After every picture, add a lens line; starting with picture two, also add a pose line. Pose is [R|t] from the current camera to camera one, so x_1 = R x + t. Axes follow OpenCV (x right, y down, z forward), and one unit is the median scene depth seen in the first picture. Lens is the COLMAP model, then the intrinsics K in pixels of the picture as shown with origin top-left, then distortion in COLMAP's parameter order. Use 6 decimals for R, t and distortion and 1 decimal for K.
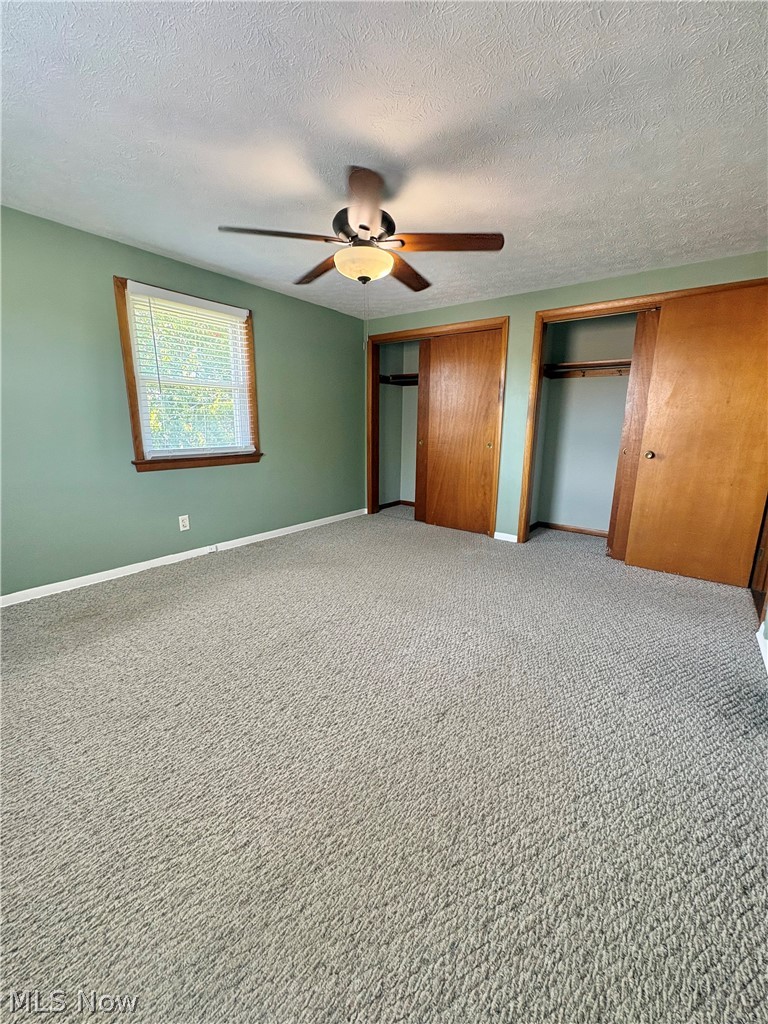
lens RADIAL K [[408.8, 0, 385.0], [0, 408.8, 511.9], [0, 0, 1]] dist [0.001331, 0.000092]
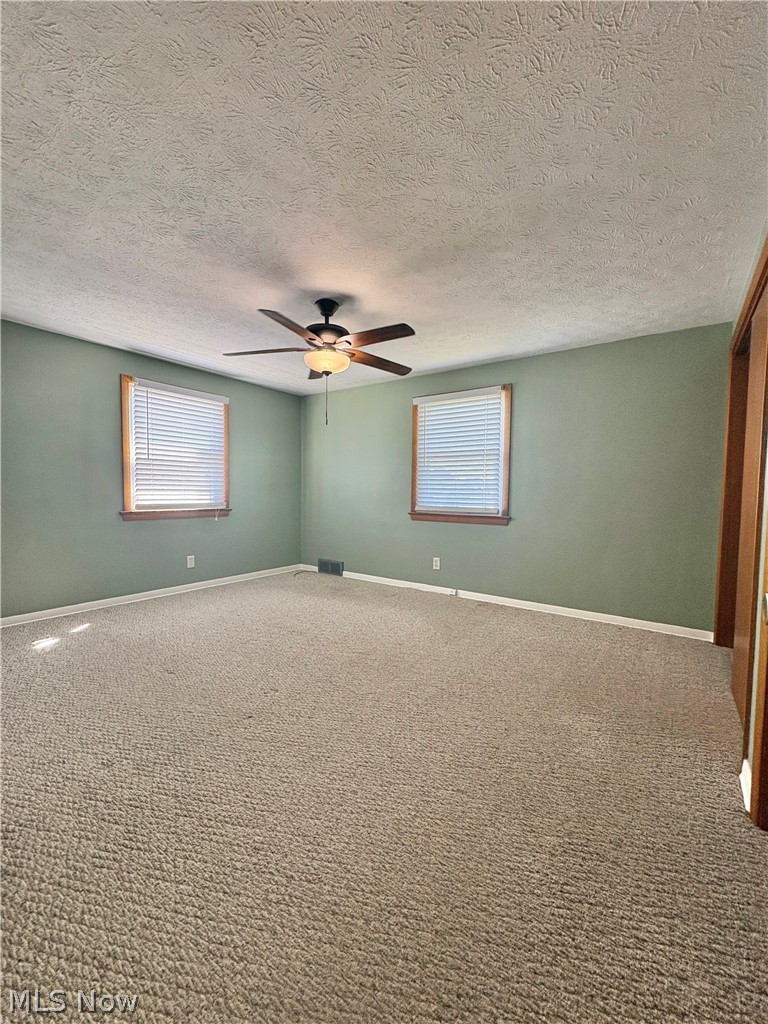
lens RADIAL K [[408.8, 0, 385.0], [0, 408.8, 511.9], [0, 0, 1]] dist [0.001331, 0.000092]
pose [[0.024210, 0.046299, -0.998634, 0.777538], [-0.222065, 0.974220, 0.039784, -0.145284], [0.974731, 0.220798, 0.033867, 0.753391]]
